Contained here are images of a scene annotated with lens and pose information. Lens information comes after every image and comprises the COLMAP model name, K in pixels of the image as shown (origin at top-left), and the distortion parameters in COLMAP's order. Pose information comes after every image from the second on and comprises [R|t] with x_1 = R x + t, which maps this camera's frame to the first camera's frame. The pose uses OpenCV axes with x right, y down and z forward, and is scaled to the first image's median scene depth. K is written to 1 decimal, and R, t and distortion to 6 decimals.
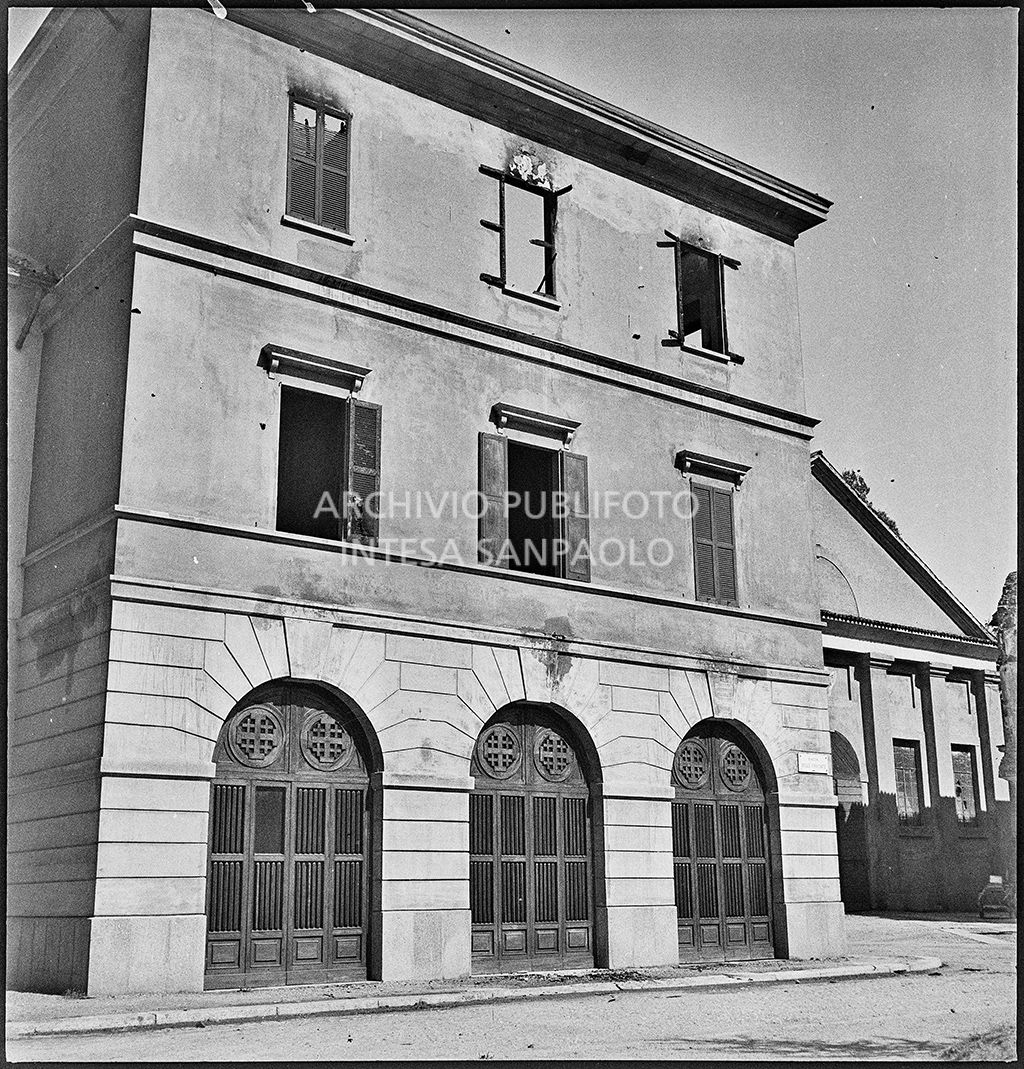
lens RADIAL K [[1373.4, 0, 506.5], [0, 1373.4, 535.1], [0, 0, 1]] dist [0.021895, -0.063301]
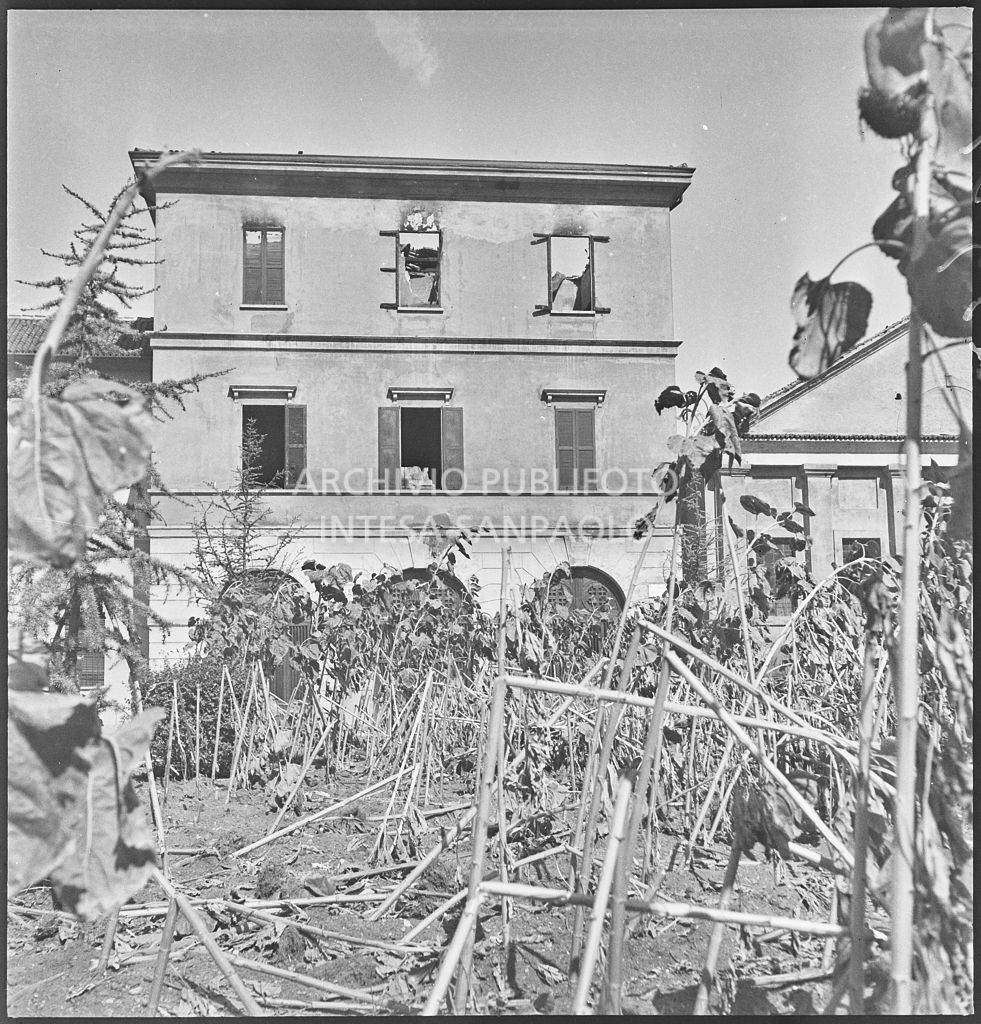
lens RADIAL K [[1315.6, 0, 485.3], [0, 1315.6, 512.6], [0, 0, 1]] dist [0.021895, -0.063301]
pose [[0.856142, -0.064734, -0.512670, 0.839394], [0.137455, 0.984908, 0.105182, -0.093468], [0.498123, -0.160520, 0.852119, -0.279593]]
